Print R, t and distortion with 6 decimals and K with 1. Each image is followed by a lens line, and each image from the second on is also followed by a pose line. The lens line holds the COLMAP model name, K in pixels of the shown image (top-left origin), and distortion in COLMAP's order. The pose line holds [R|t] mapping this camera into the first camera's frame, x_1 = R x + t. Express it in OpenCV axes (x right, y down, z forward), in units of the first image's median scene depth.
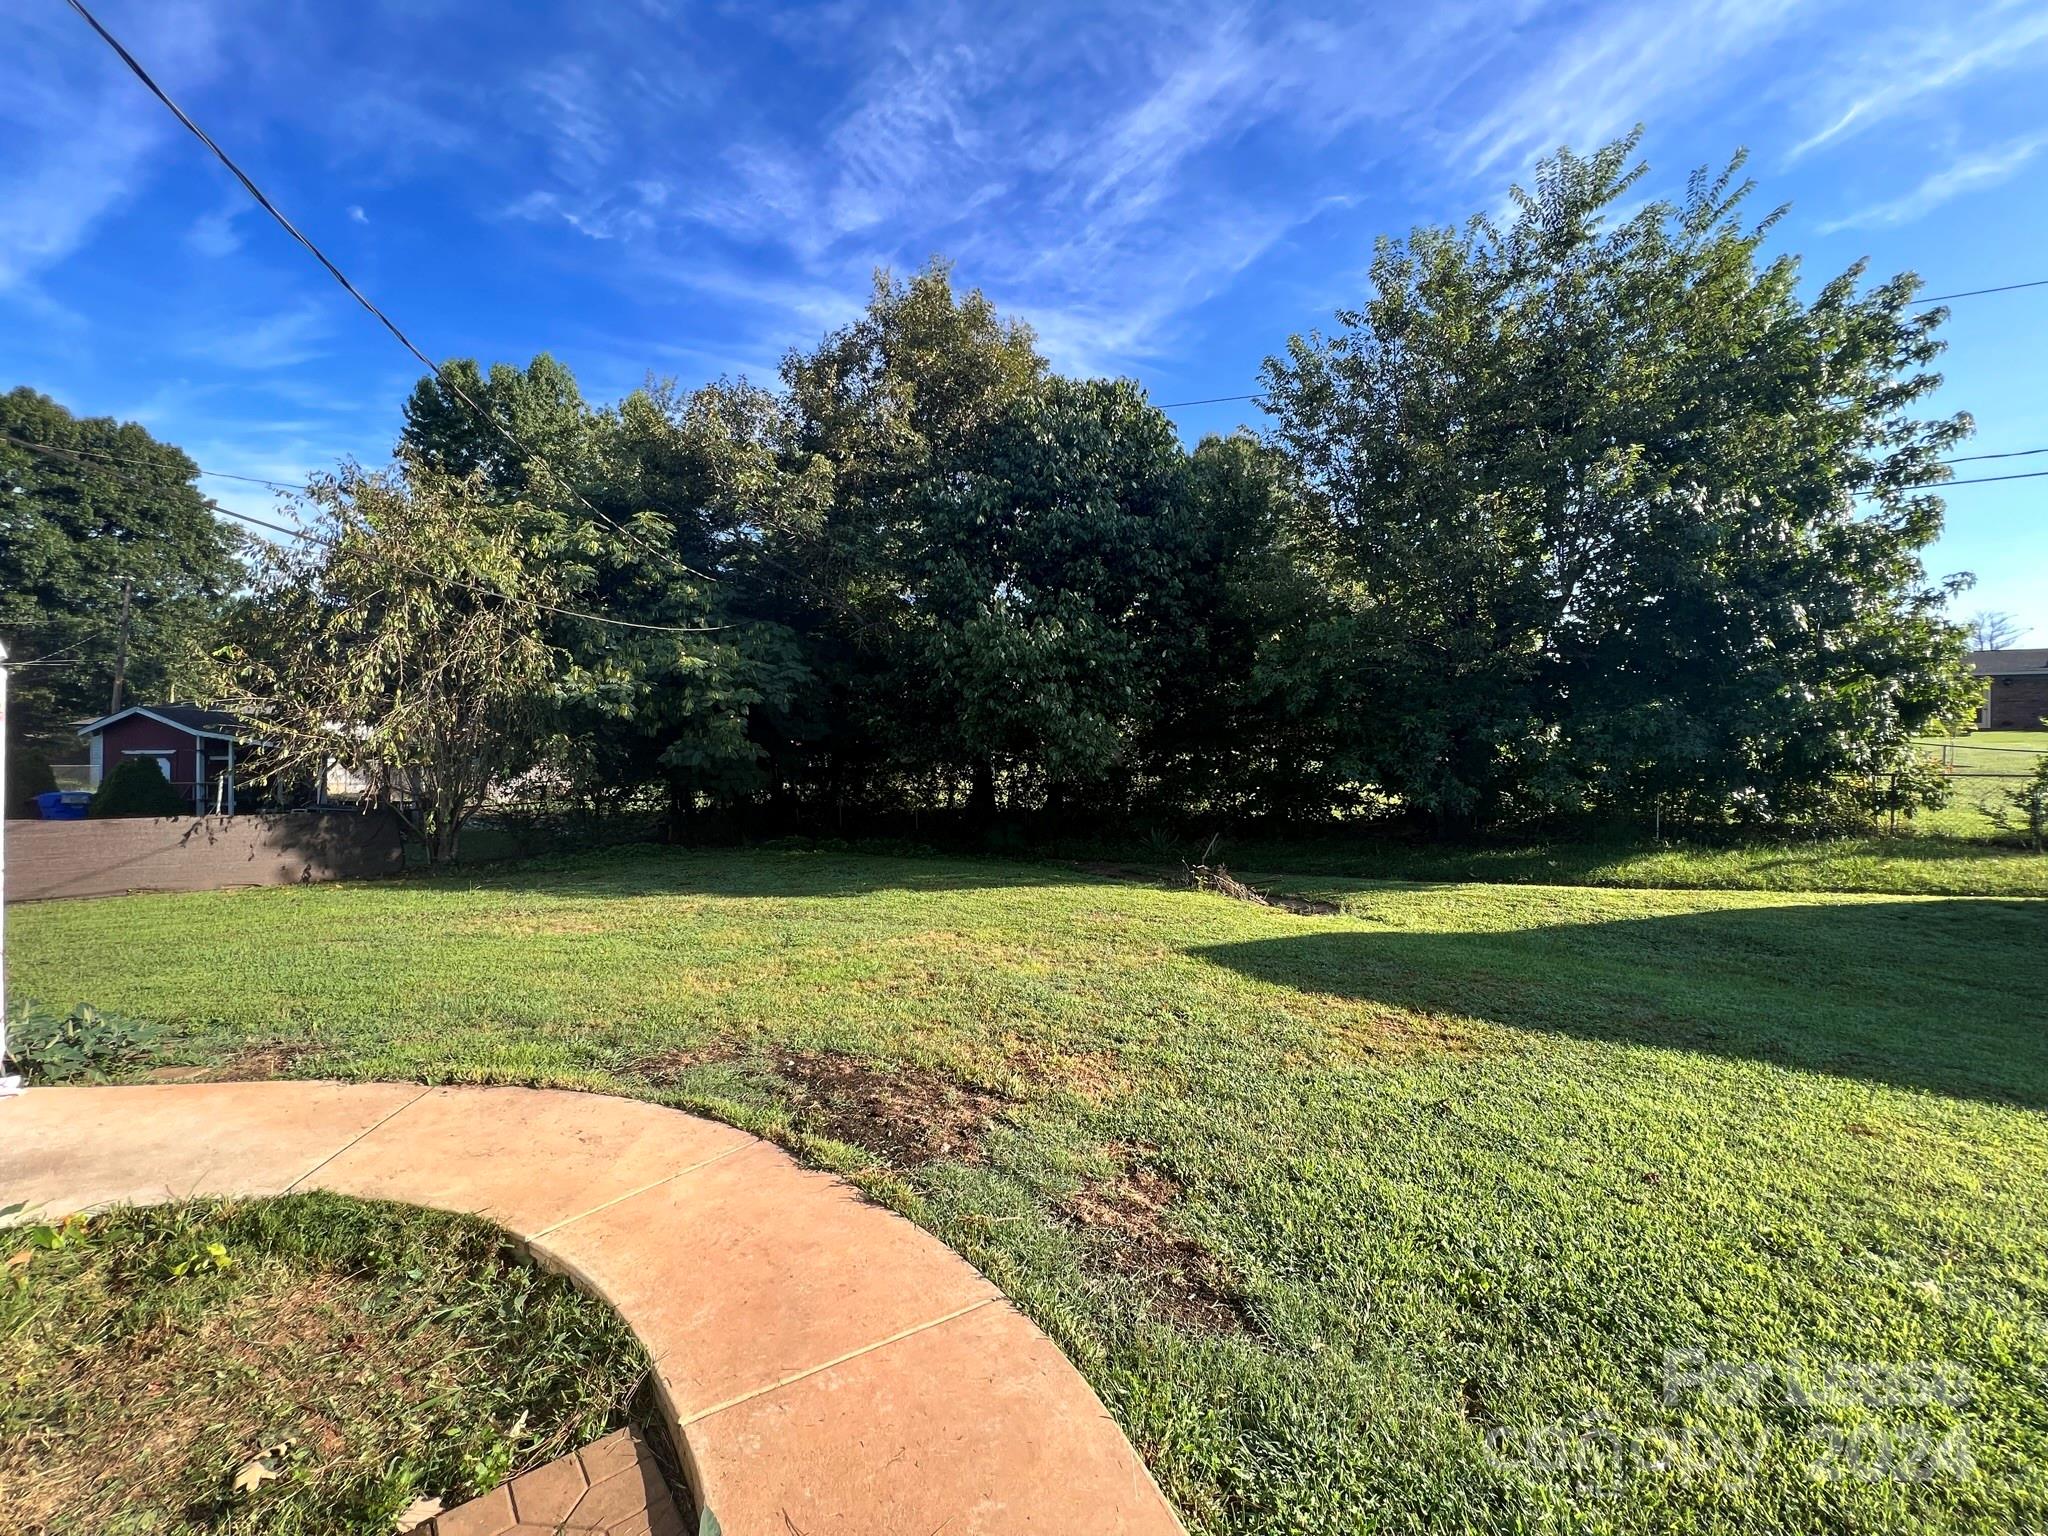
lens RADIAL K [[820.4, 0, 1023.1], [0, 820.4, 765.1], [0, 0, 1]] dist [-0.002464, -0.000006]
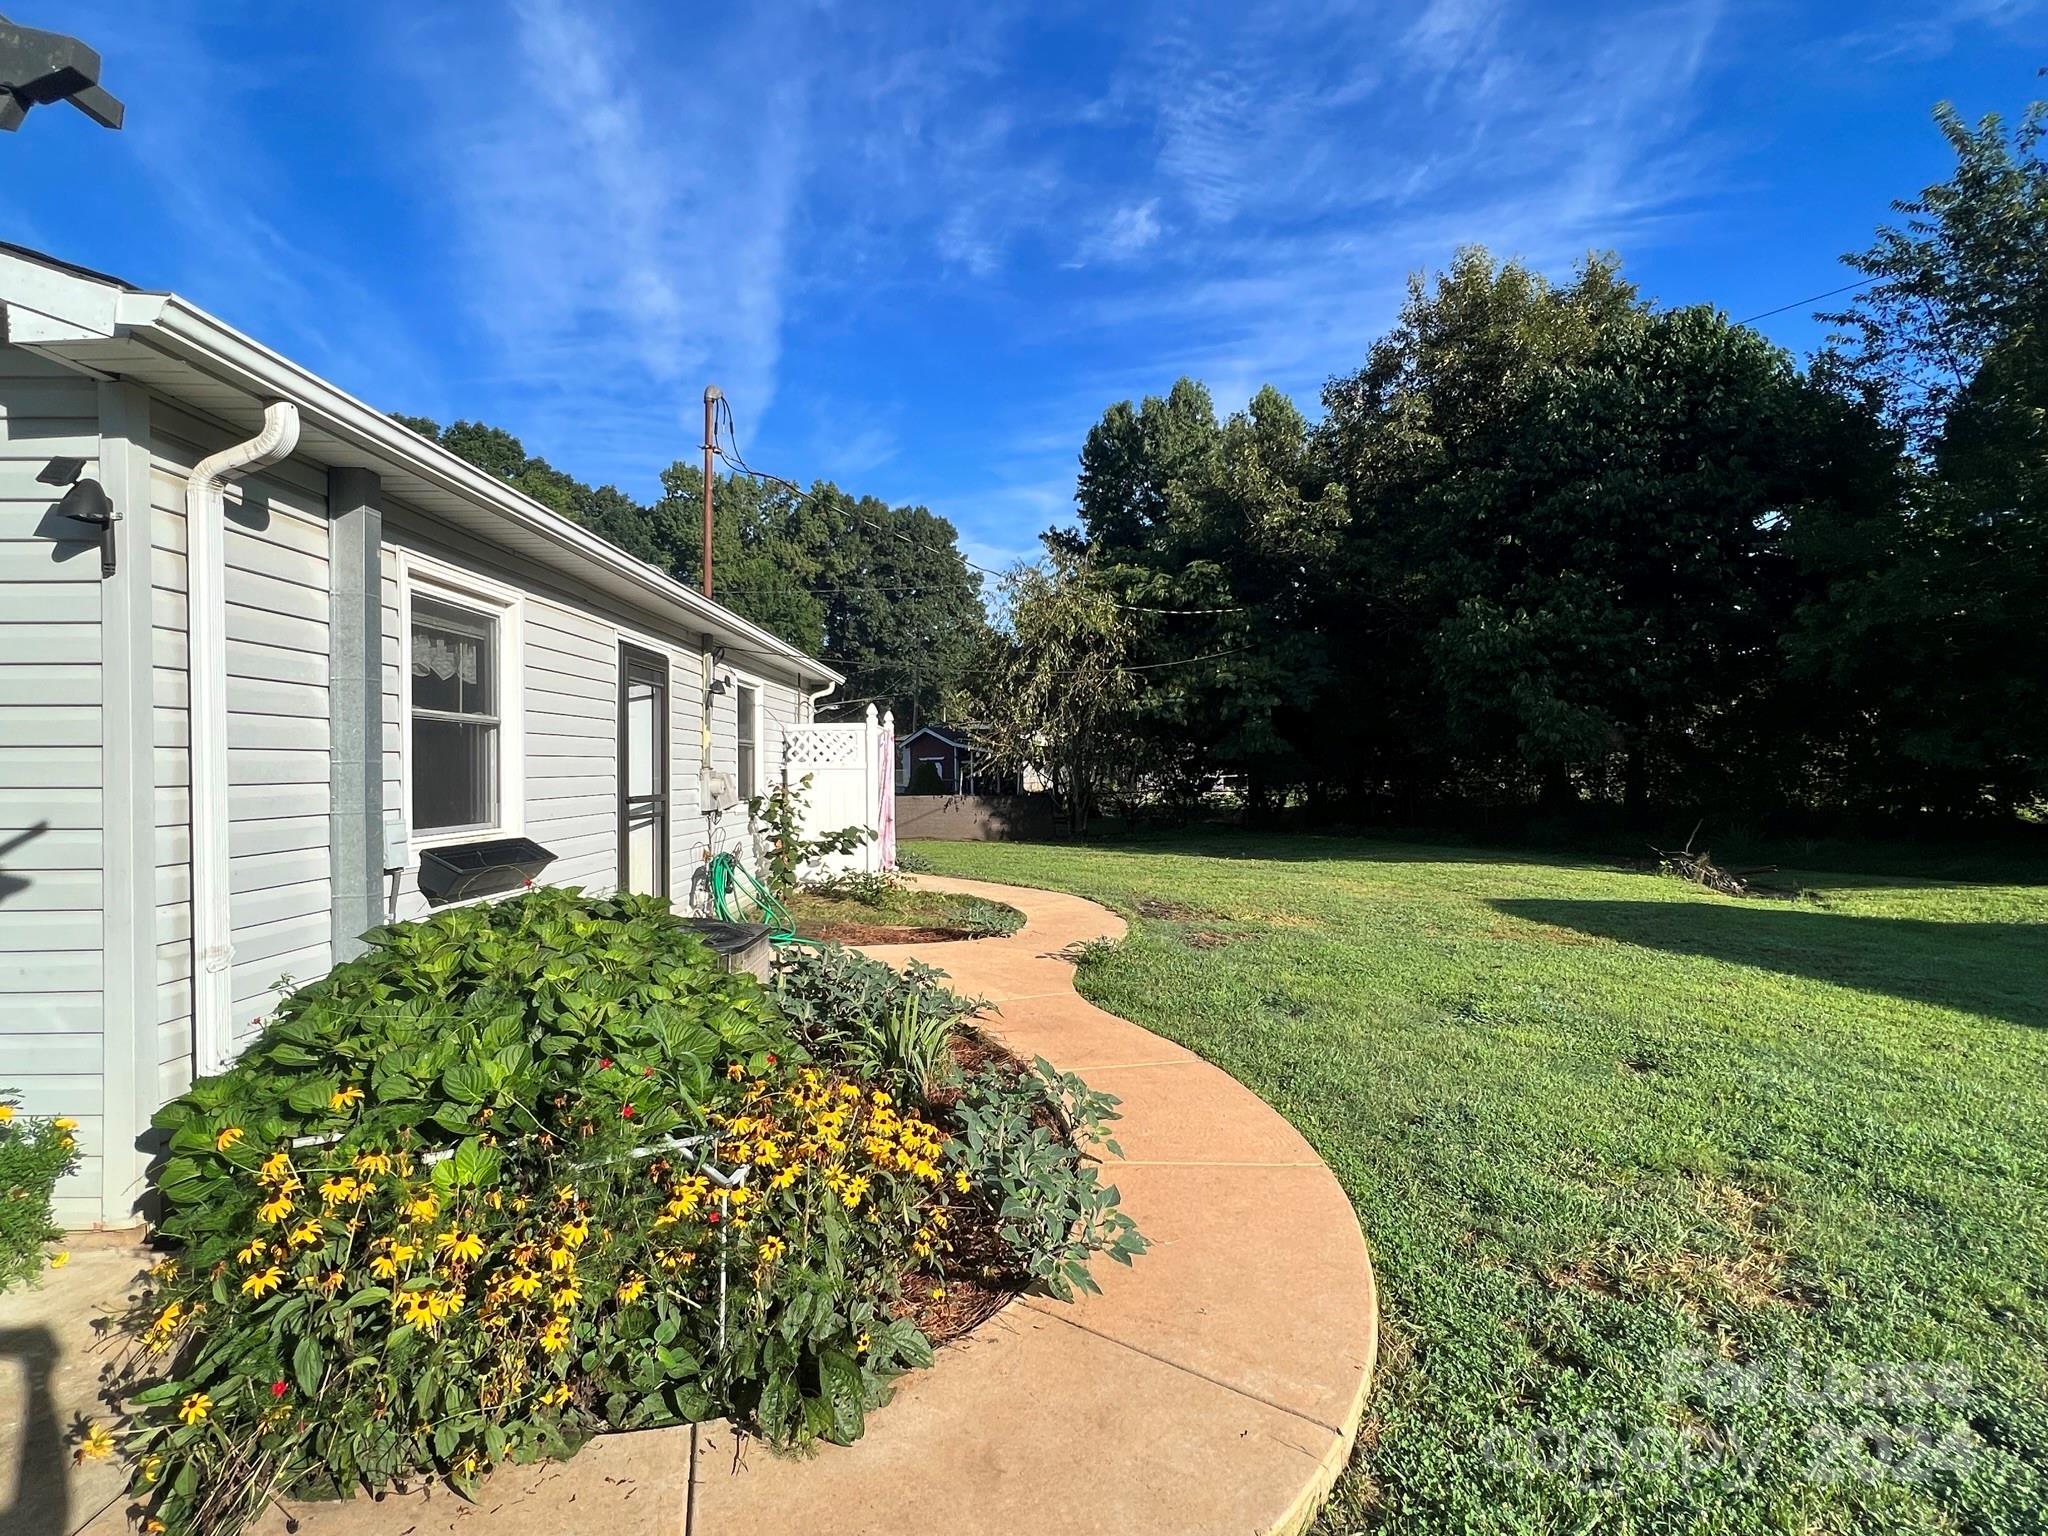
lens RADIAL K [[1013.2, 0, 1024.0], [0, 1013.2, 768.0], [0, 0, 1]] dist [-0.001493, 0.000852]
pose [[0.745301, -0.013501, -0.666591, 0.335695], [0.015379, 0.999877, -0.003055, 0.012139], [0.666550, -0.007975, 0.745417, -0.307819]]
